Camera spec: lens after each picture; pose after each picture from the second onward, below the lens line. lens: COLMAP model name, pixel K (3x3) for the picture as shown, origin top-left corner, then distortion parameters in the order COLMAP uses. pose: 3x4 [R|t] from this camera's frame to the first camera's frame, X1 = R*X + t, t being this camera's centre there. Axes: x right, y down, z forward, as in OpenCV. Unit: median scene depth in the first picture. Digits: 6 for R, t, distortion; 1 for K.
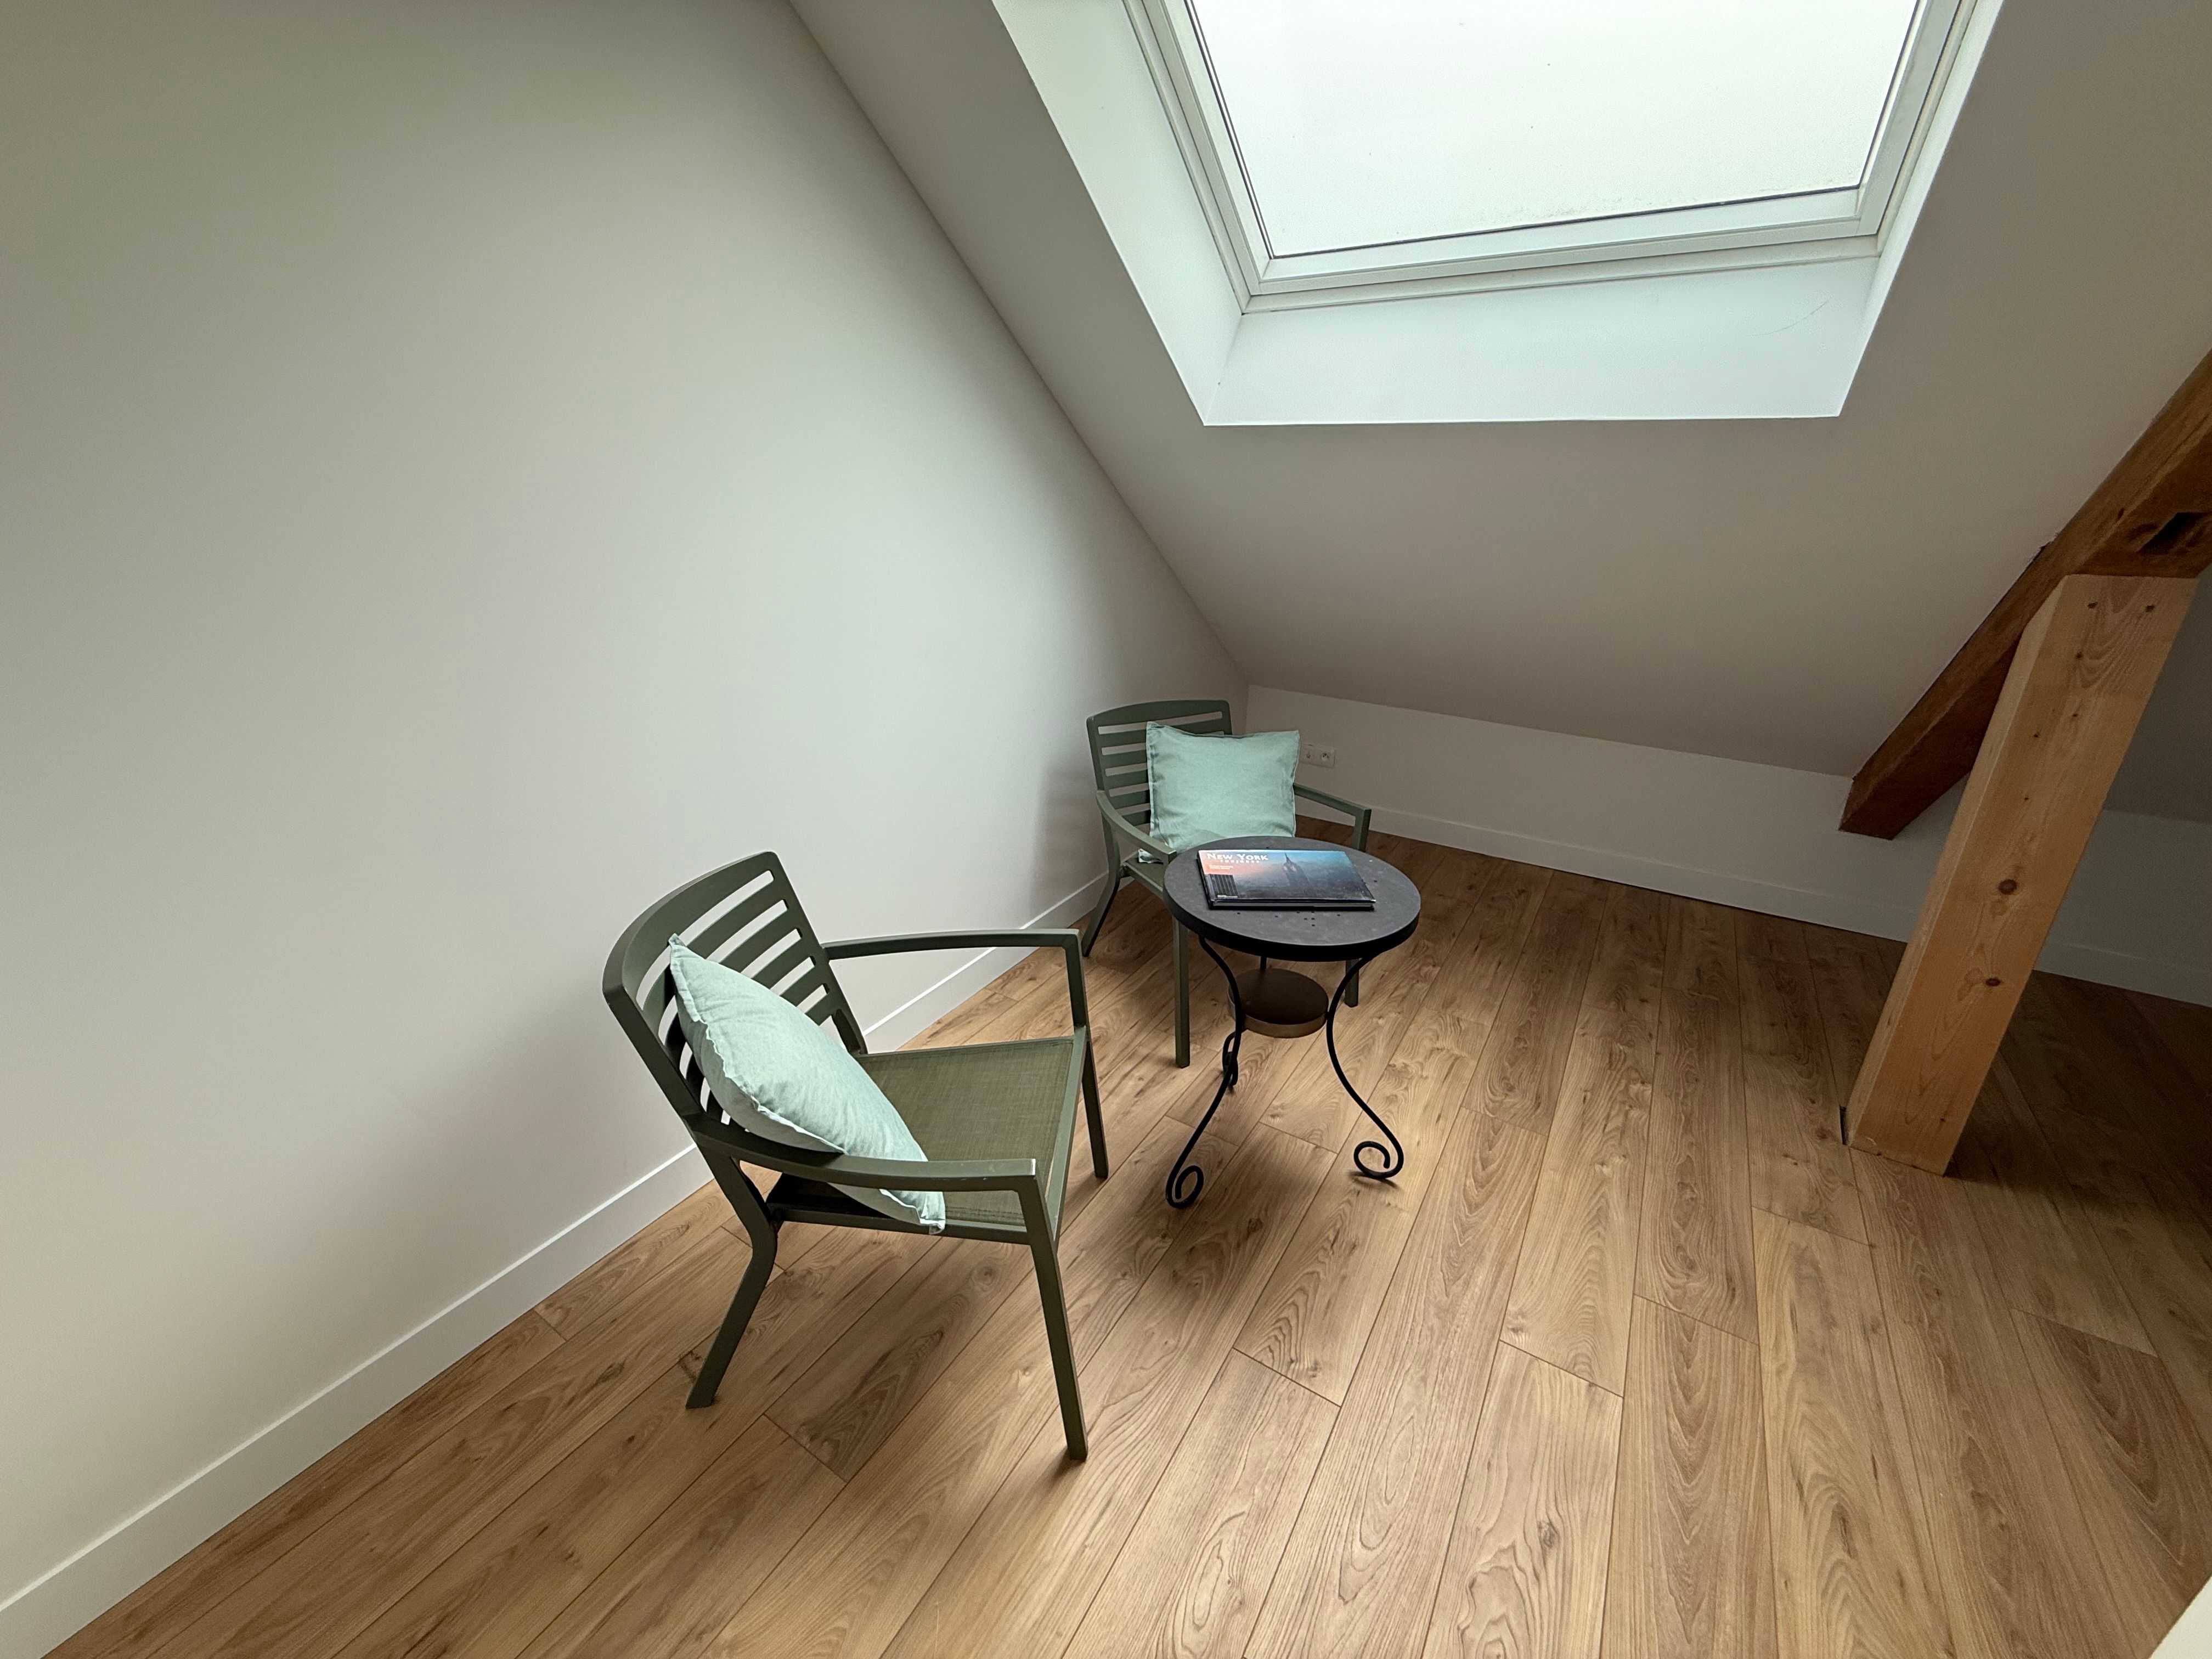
lens RADIAL K [[880.1, 0, 1110.8], [0, 880.1, 825.7], [0, 0, 1]] dist [0.001358, 0.000002]
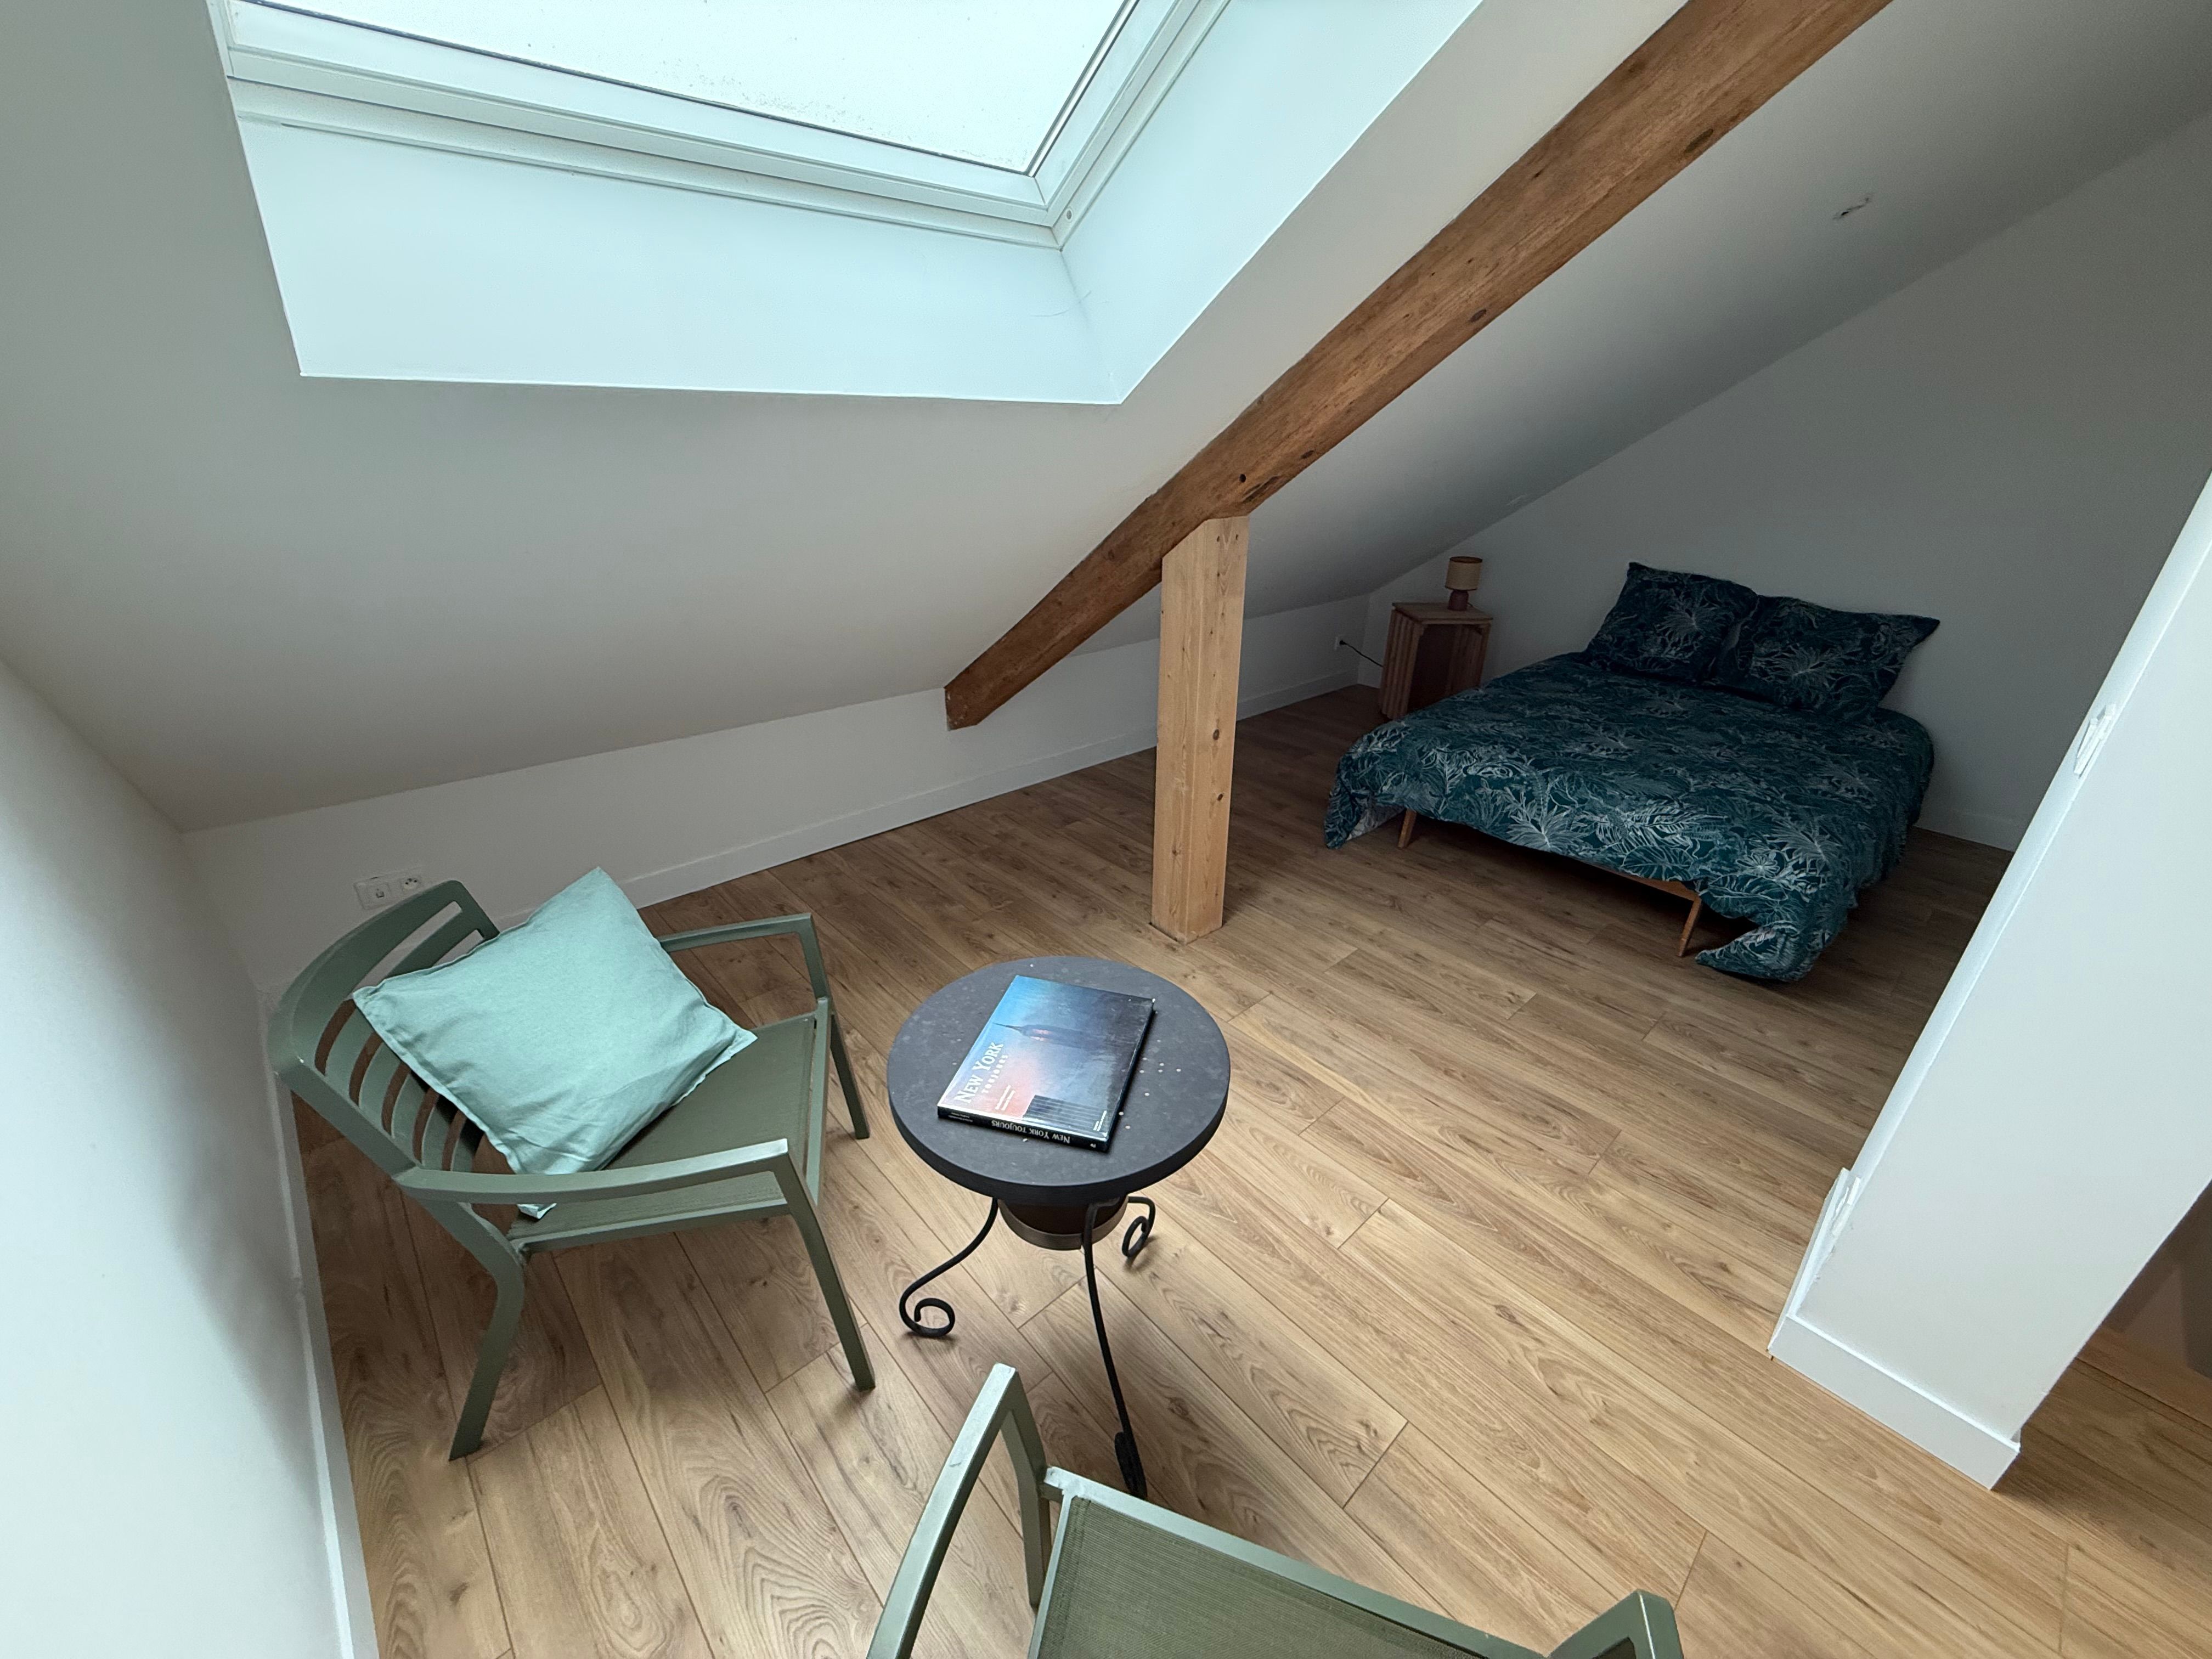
lens RADIAL K [[880.1, 0, 1110.8], [0, 880.1, 825.7], [0, 0, 1]] dist [0.001358, 0.000002]
pose [[0.262116, -0.420085, 0.868806, -0.290031], [0.339179, 0.882948, 0.324593, -0.271382], [-0.903467, 0.209600, 0.373919, 0.532867]]
